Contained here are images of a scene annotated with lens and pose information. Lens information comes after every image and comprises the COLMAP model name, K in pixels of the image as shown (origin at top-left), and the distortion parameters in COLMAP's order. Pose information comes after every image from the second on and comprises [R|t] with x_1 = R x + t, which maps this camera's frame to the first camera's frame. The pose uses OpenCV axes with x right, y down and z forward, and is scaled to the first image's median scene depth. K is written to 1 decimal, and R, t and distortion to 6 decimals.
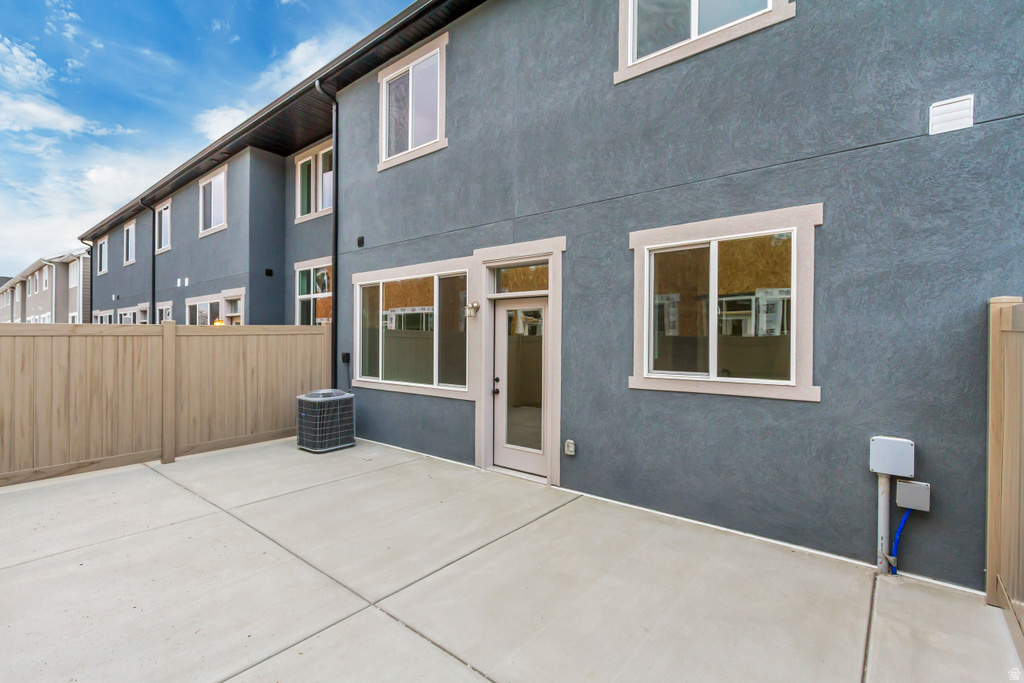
lens RADIAL K [[465.1, 0, 512.0], [0, 465.1, 341.5], [0, 0, 1]] dist [-0.000560, -0.000214]
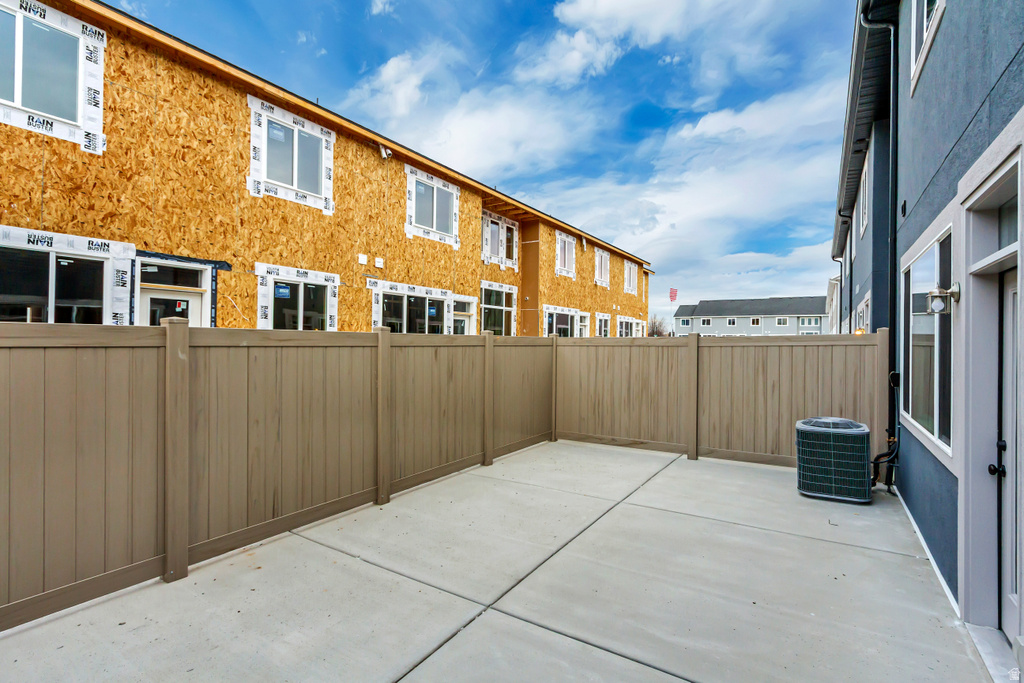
lens RADIAL K [[476.9, 0, 510.9], [0, 476.9, 342.9], [0, 0, 1]] dist [0.002051, 0.000461]
pose [[0.118494, -0.002926, -0.992951, 0.401994], [-0.020584, 0.999774, -0.005402, -0.005726], [0.992741, 0.021079, 0.118406, 0.489370]]
